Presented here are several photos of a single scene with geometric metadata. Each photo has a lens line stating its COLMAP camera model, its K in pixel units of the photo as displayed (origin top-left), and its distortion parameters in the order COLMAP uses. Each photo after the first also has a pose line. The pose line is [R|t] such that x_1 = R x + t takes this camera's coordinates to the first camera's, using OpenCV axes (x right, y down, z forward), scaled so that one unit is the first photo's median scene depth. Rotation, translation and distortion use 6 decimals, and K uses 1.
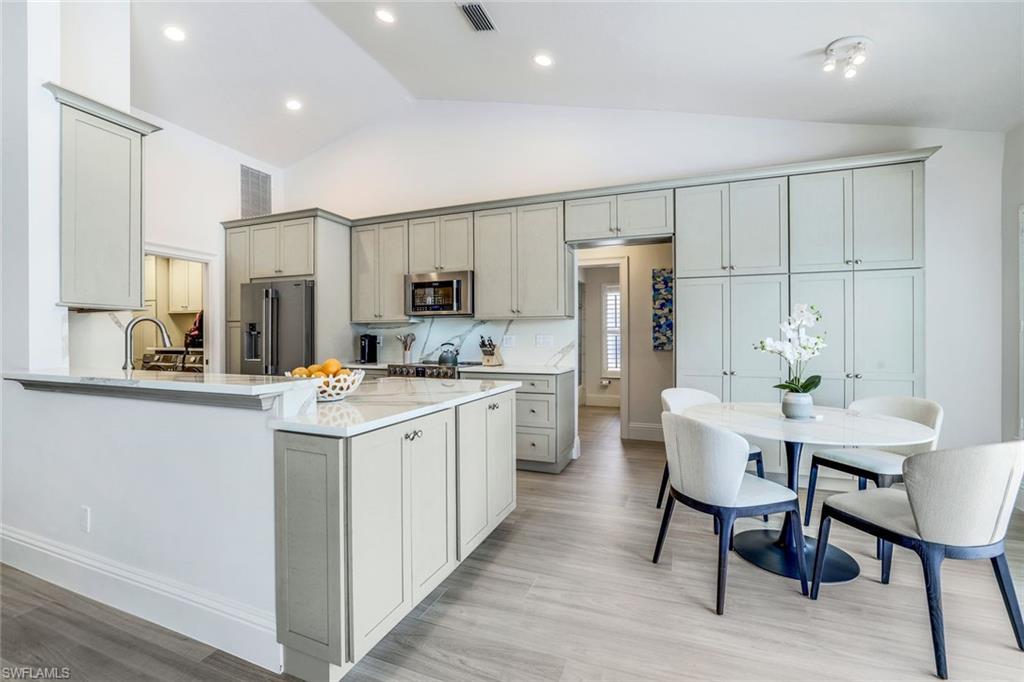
lens RADIAL K [[446.6, 0, 512.7], [0, 446.6, 334.8], [0, 0, 1]] dist [-0.043199, 0.017923]
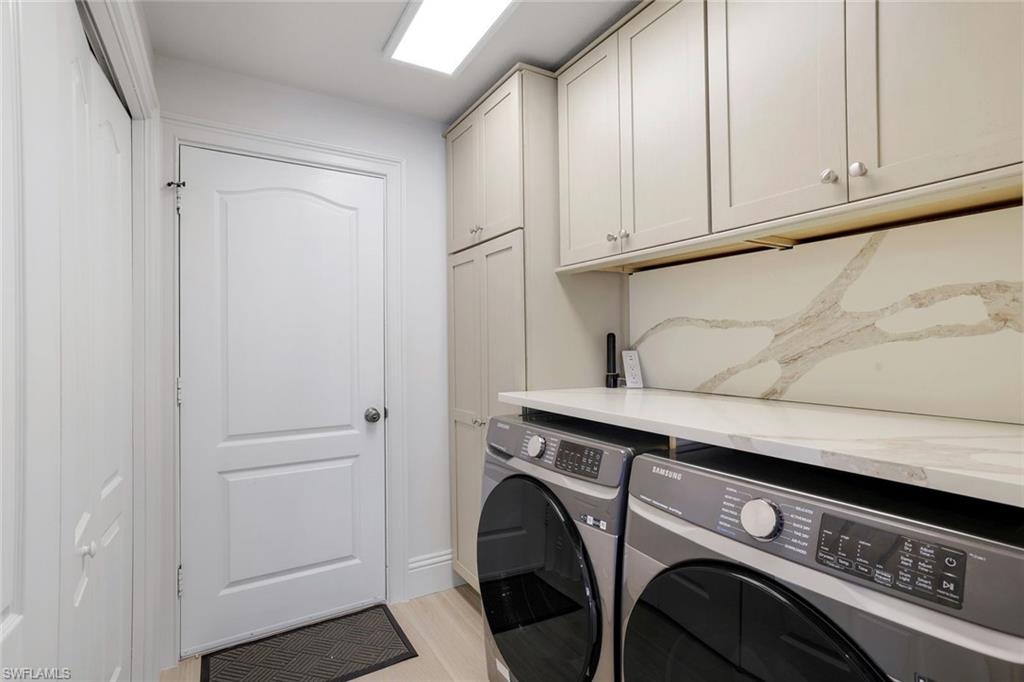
lens RADIAL K [[446.6, 0, 512.7], [0, 446.6, 334.8], [0, 0, 1]] dist [-0.043199, 0.017923]
pose [[0.813525, -0.011132, -0.581423, -0.654809], [0.005536, 0.999920, -0.011398, -0.006071], [0.581503, 0.006054, 0.813522, 0.762524]]
